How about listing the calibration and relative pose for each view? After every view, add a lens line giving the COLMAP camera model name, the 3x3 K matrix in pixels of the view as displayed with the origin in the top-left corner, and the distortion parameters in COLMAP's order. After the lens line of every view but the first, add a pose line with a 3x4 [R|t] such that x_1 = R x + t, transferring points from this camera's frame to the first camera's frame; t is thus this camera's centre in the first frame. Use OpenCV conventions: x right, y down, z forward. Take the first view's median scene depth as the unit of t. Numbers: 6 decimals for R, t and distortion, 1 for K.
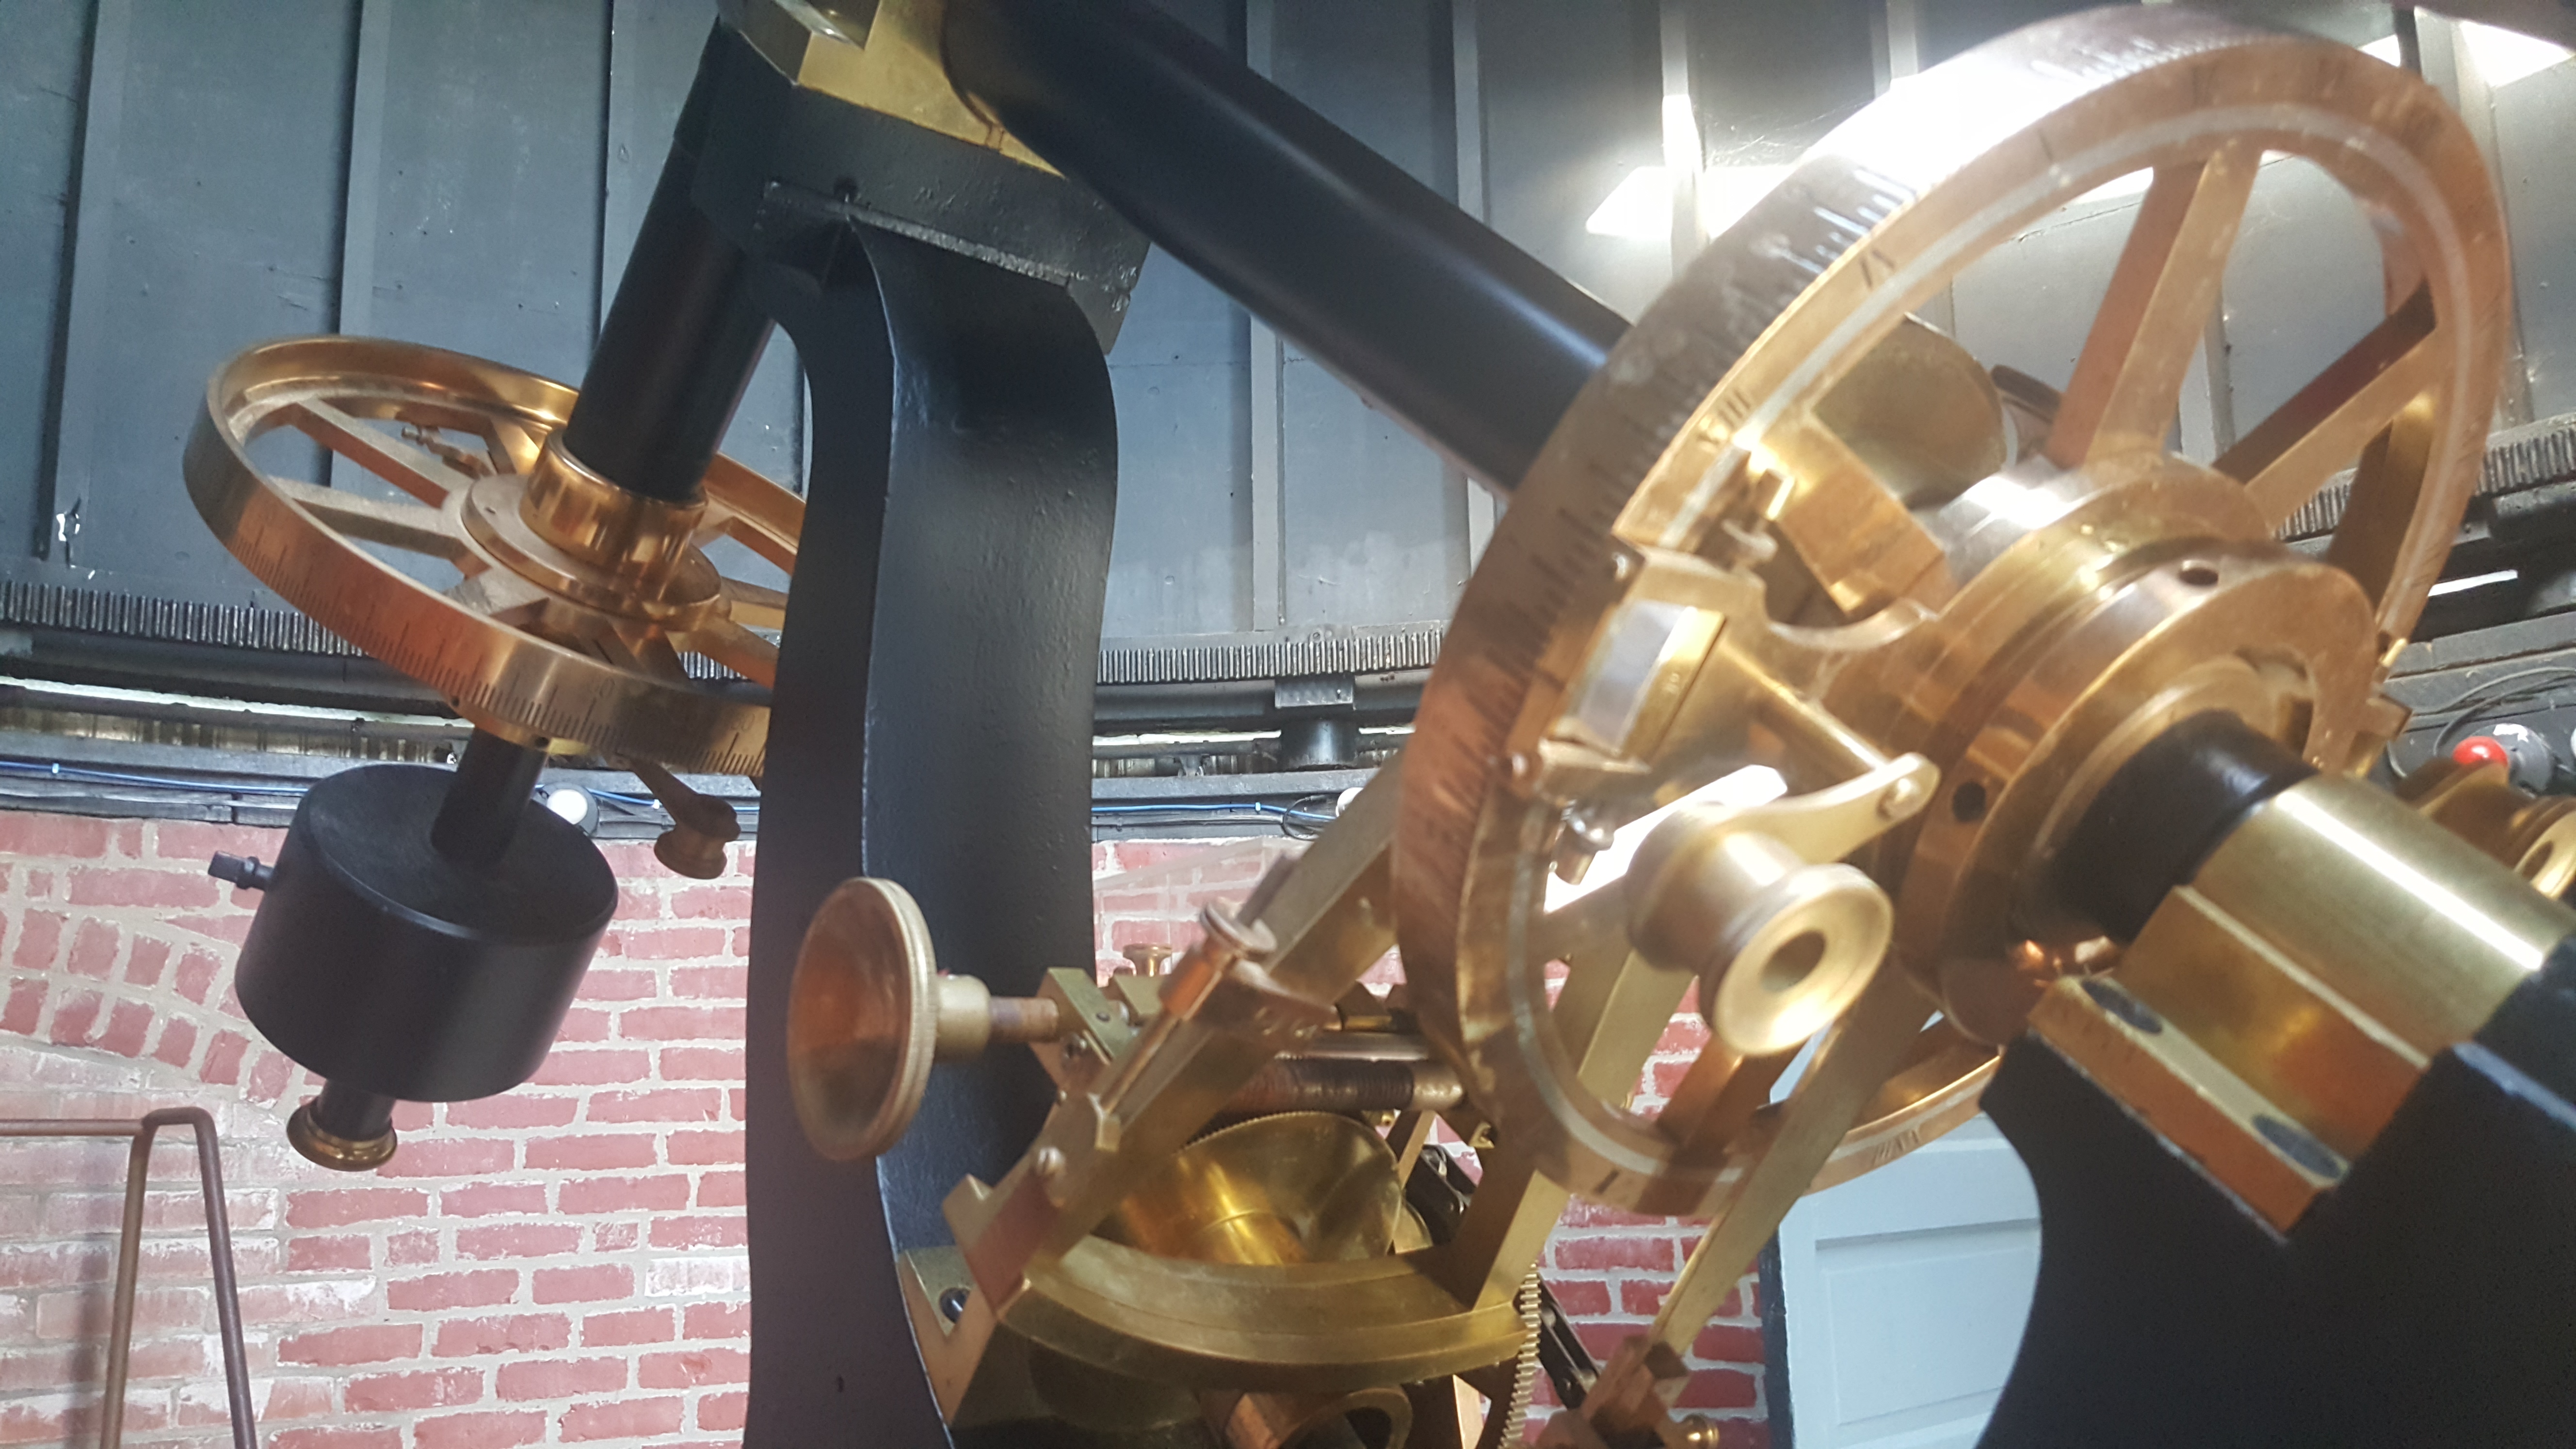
lens RADIAL K [[1931.4, 0, 1288.0], [0, 1931.4, 724.5], [0, 0, 1]] dist [0.105632, -0.140367]
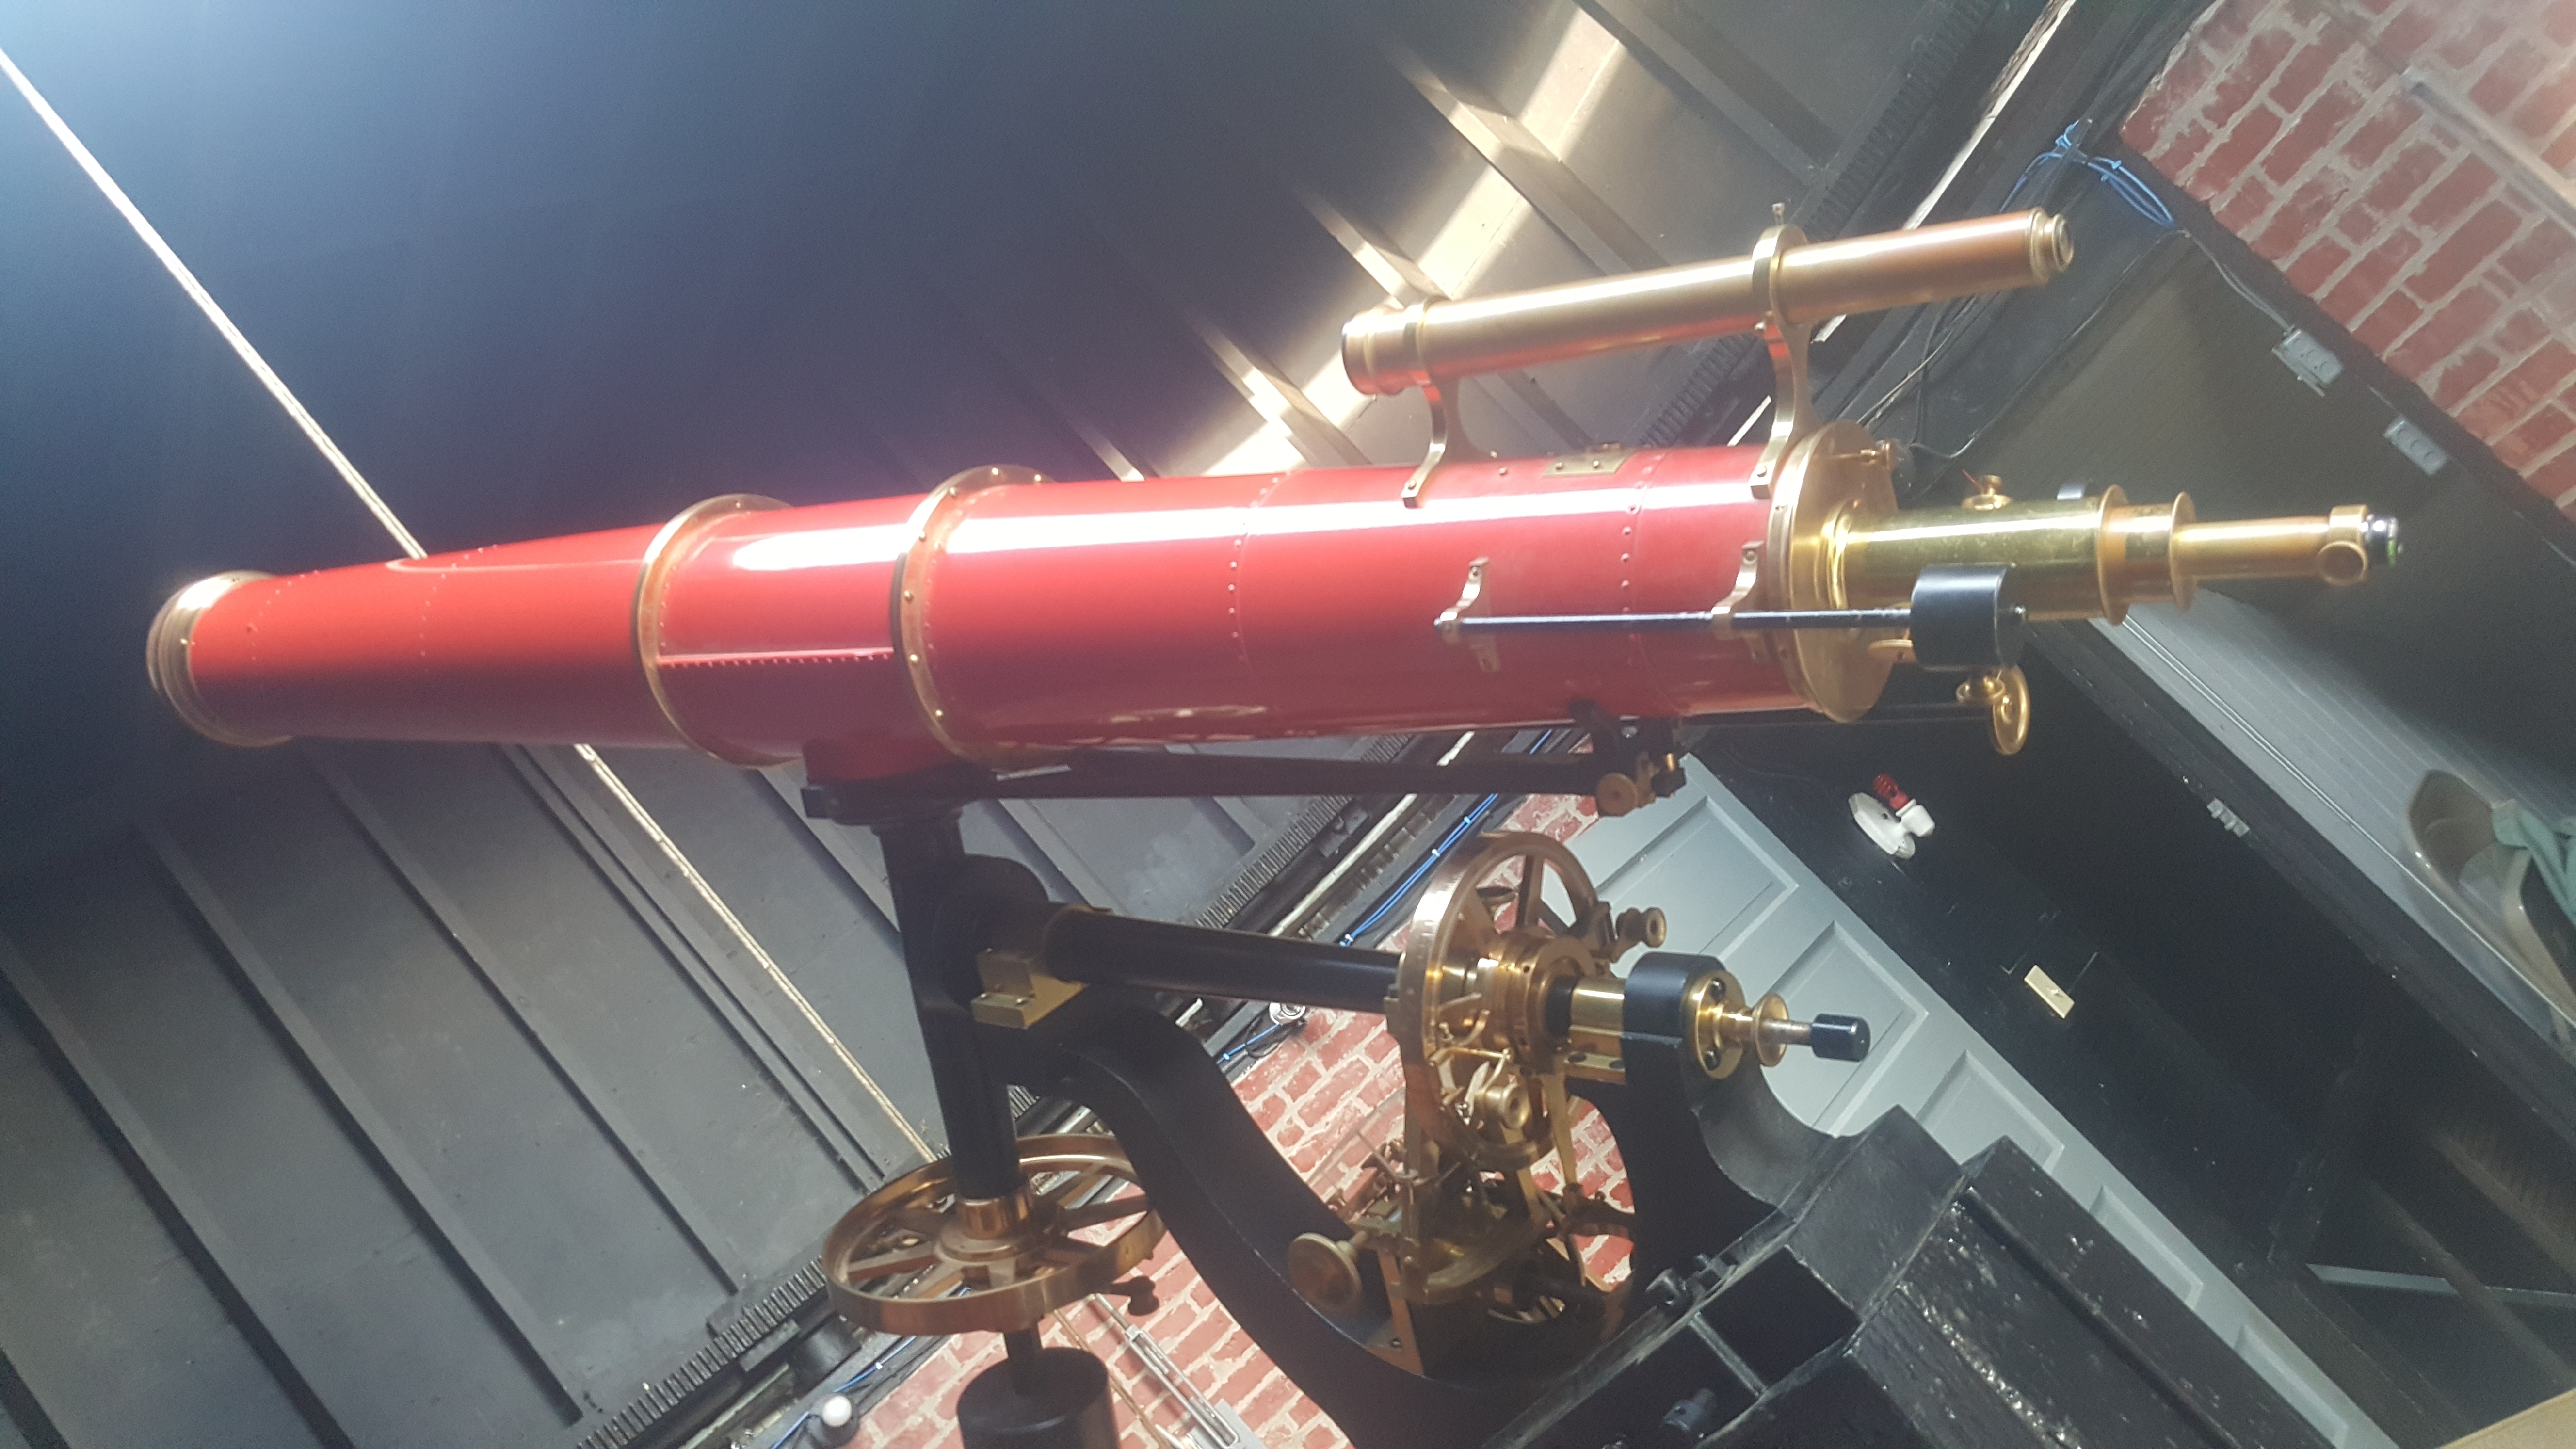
lens RADIAL K [[1931.4, 0, 1288.0], [0, 1931.4, 724.5], [0, 0, 1]] dist [0.105632, -0.140367]
pose [[0.755193, -0.641192, 0.136222, -0.020413], [0.649004, 0.760573, -0.017985, -0.086883], [-0.092075, 0.101991, 0.990515, -0.378577]]
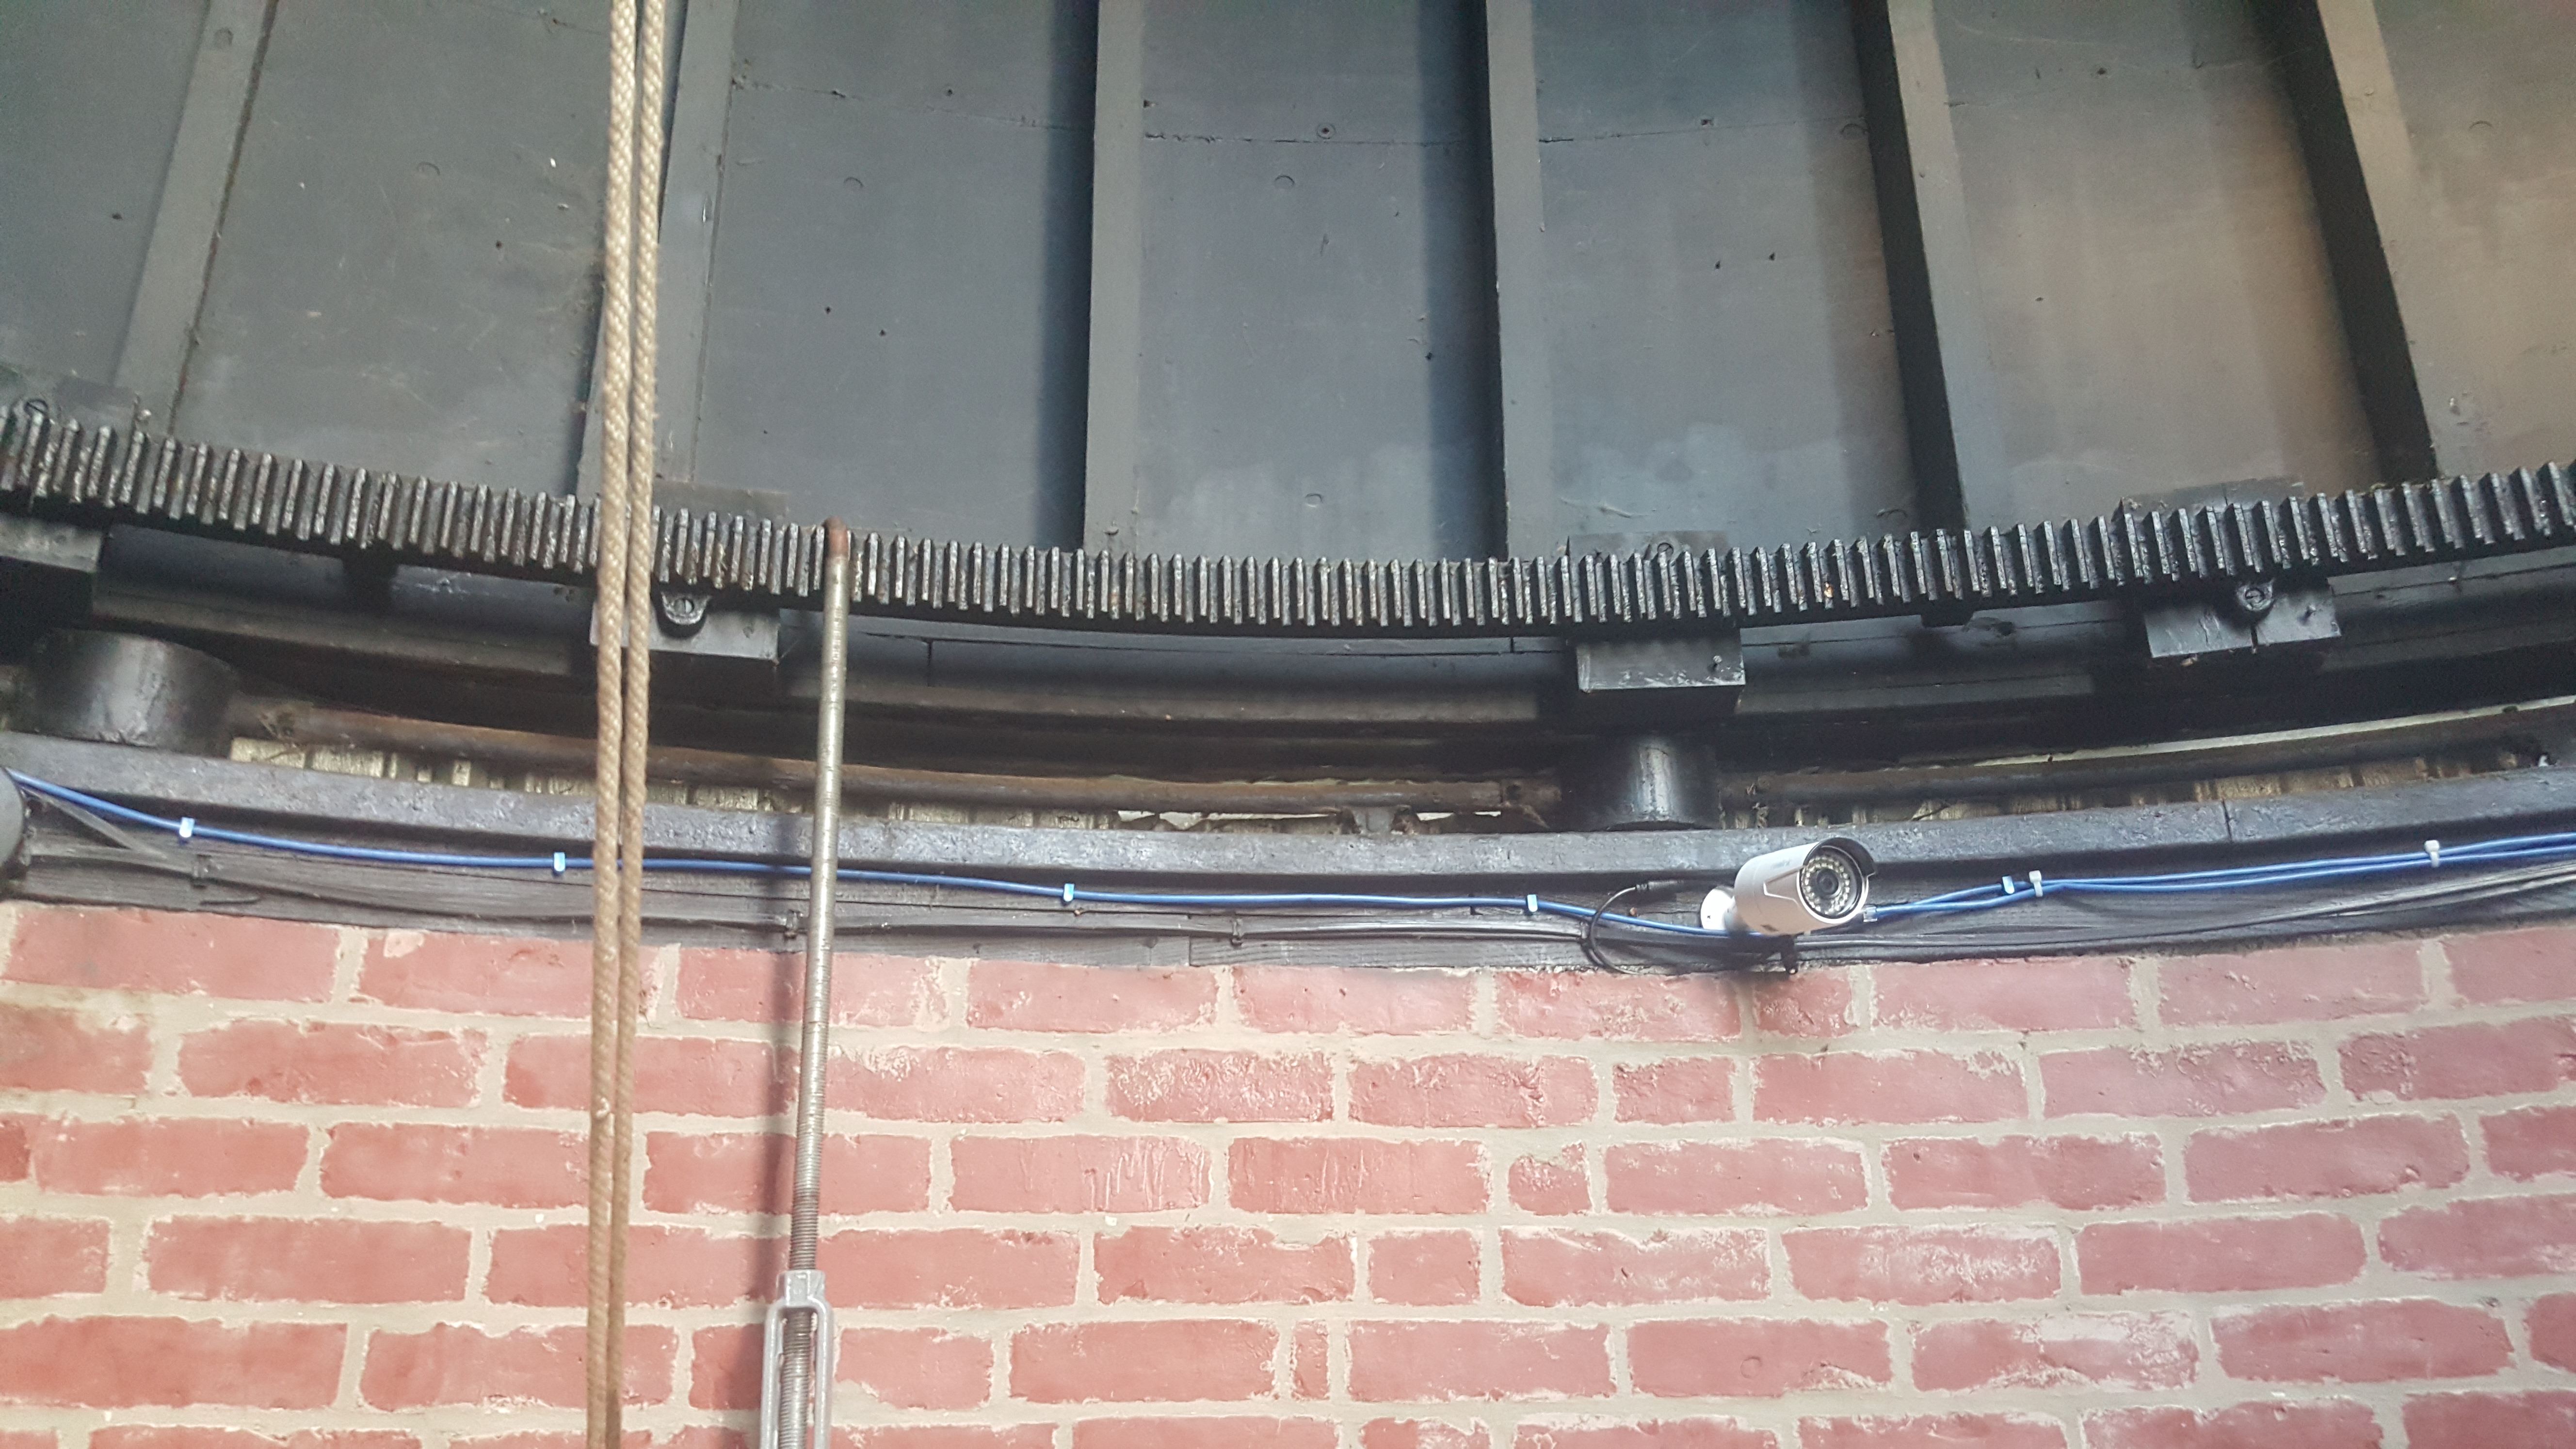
lens RADIAL K [[1931.4, 0, 1288.0], [0, 1931.4, 724.5], [0, 0, 1]] dist [0.105632, -0.140367]
pose [[0.997464, 0.035441, 0.061728, -0.114655], [-0.023689, 0.983080, -0.181639, 0.094010], [-0.067121, 0.179716, 0.981426, 0.575992]]
